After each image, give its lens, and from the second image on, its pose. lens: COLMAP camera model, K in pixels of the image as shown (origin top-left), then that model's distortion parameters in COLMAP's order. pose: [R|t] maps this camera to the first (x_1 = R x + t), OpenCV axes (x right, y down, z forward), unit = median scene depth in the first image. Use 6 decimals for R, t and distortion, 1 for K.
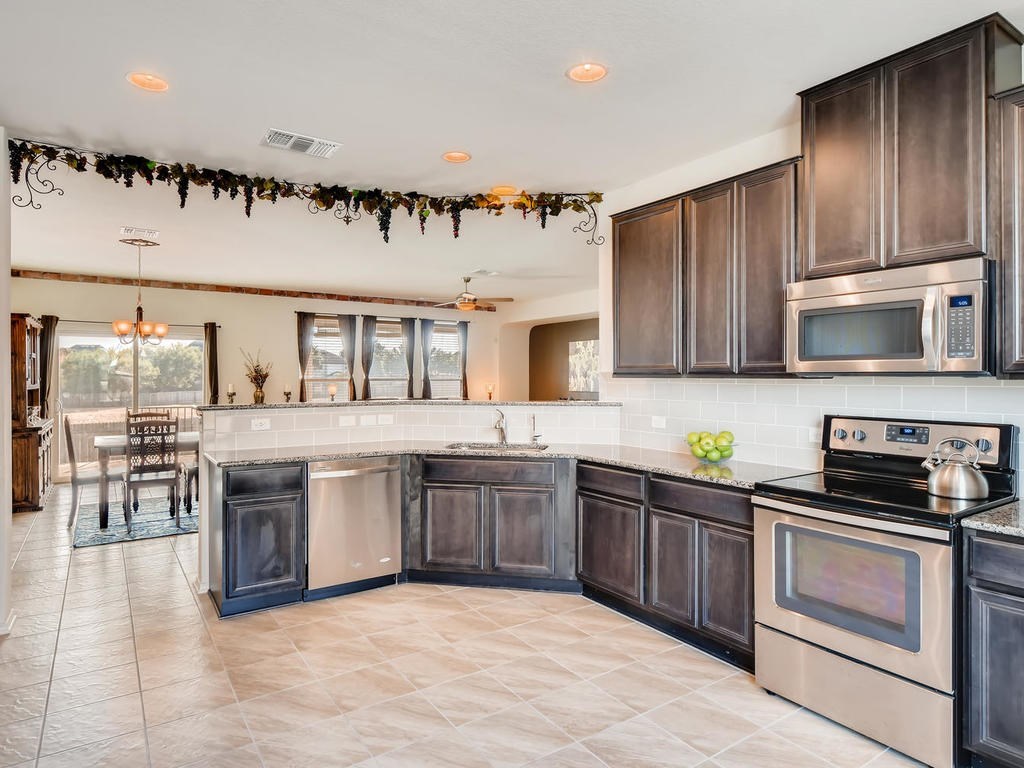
lens RADIAL K [[605.7, 0, 503.9], [0, 605.7, 376.8], [0, 0, 1]] dist [0.016028, -0.006667]
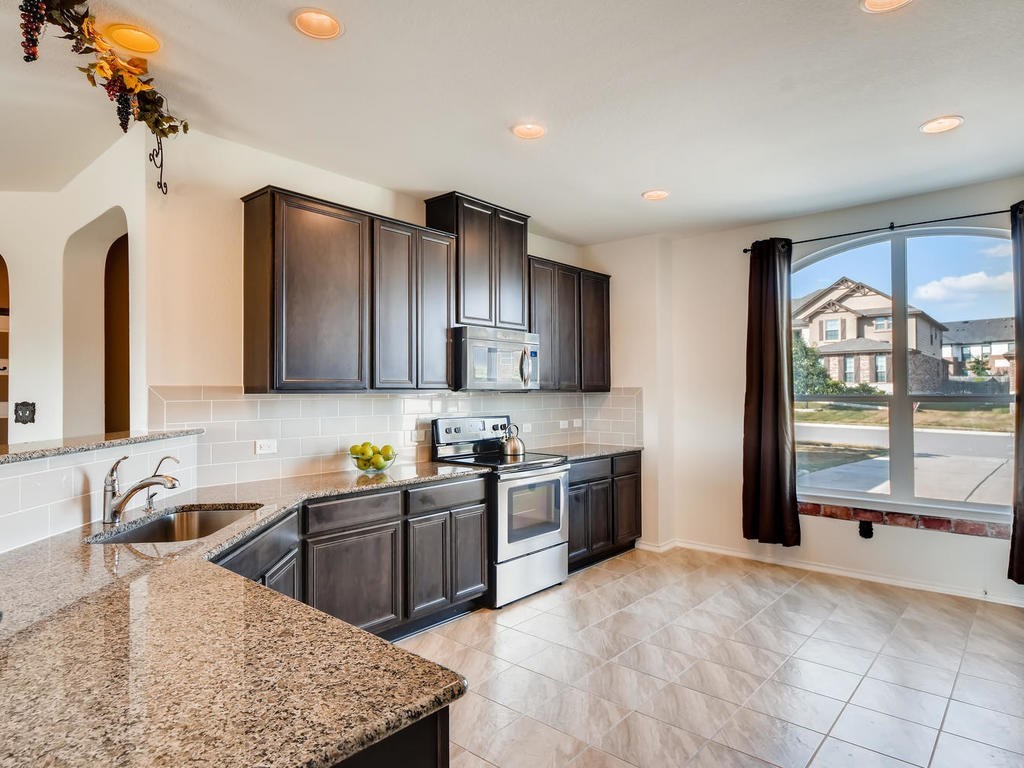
lens RADIAL K [[605.7, 0, 508.8], [0, 605.7, 386.1], [0, 0, 1]] dist [0.016028, -0.006667]
pose [[-0.263171, 0.005377, 0.964734, -0.618914], [0.001604, 0.999986, -0.005136, -0.003768], [-0.964748, 0.000196, -0.263176, 0.858271]]
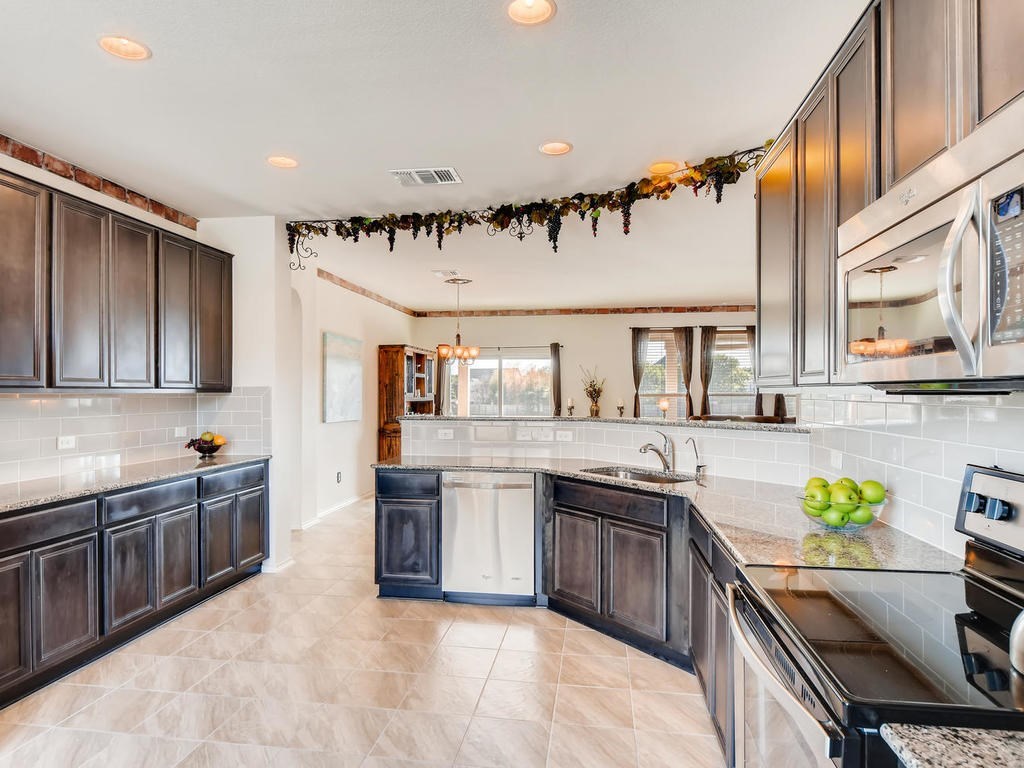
lens RADIAL K [[605.7, 0, 508.4], [0, 605.7, 389.5], [0, 0, 1]] dist [0.016028, -0.006667]
pose [[0.740191, -0.001764, -0.672394, 0.418157], [-0.000970, 0.999993, -0.003692, 0.000480], [0.672395, 0.003385, 0.740184, 0.247995]]
